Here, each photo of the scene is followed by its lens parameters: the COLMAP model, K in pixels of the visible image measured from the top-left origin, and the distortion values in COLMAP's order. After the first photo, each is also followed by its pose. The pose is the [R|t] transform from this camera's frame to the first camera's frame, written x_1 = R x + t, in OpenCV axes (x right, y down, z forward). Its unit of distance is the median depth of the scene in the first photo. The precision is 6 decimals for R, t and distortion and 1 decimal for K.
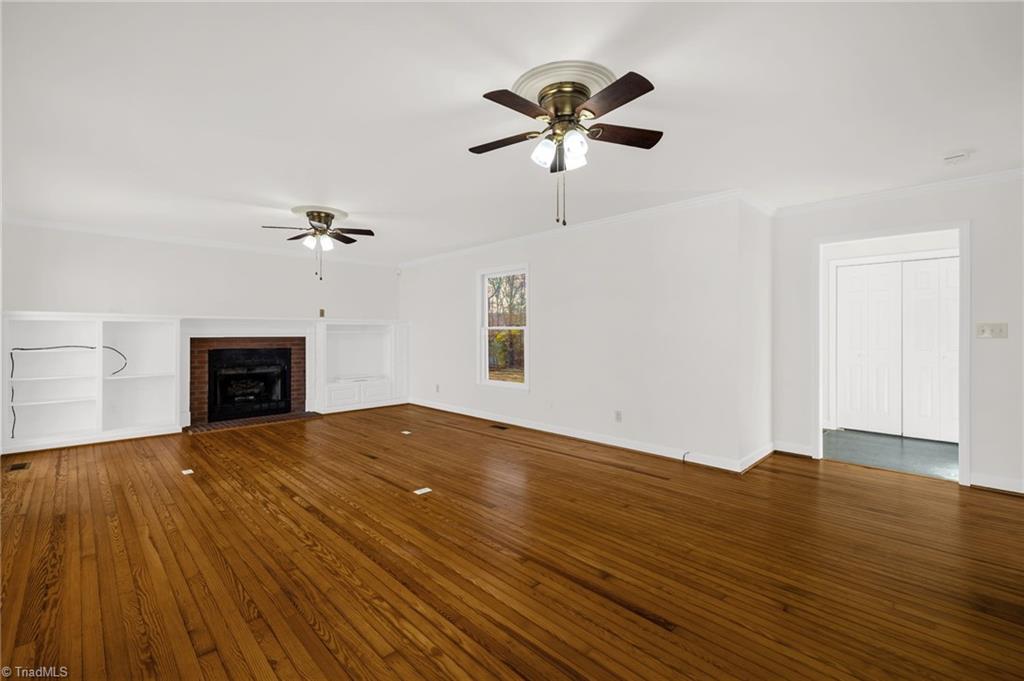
lens RADIAL K [[432.9, 0, 512.0], [0, 432.9, 340.5], [0, 0, 1]] dist [0.010301, -0.000050]
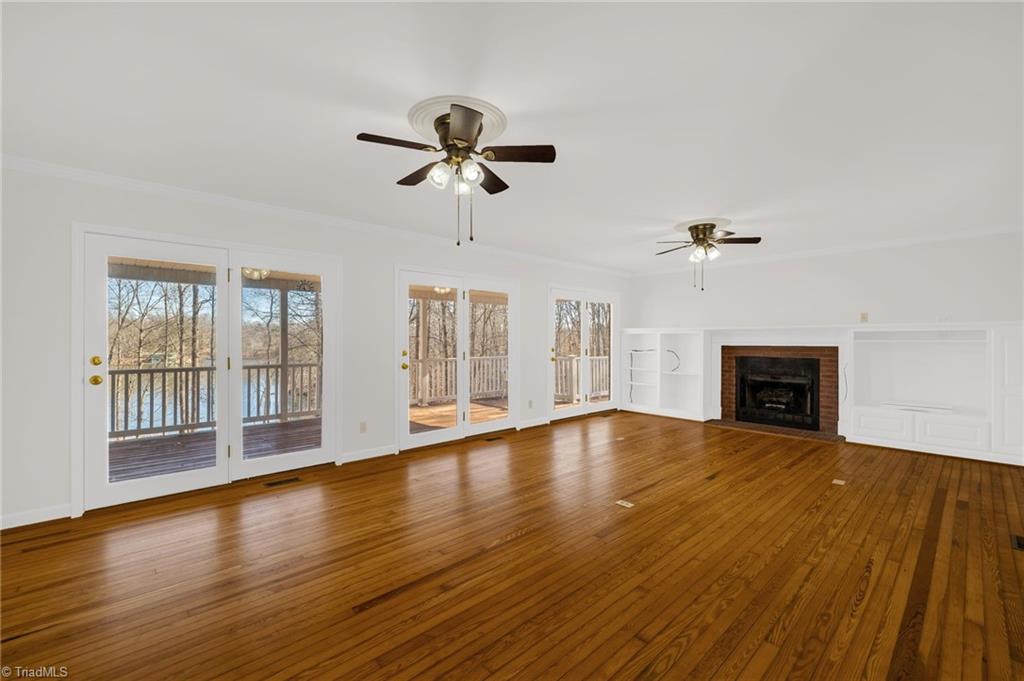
lens RADIAL K [[439.4, 0, 512.0], [0, 439.4, 340.5], [0, 0, 1]] dist [-0.000227, -0.000053]
pose [[-0.029655, 0.002032, -0.999558, 0.480761], [-0.018798, 0.999820, 0.002590, -0.012738], [0.999383, 0.018866, -0.029612, 0.462528]]
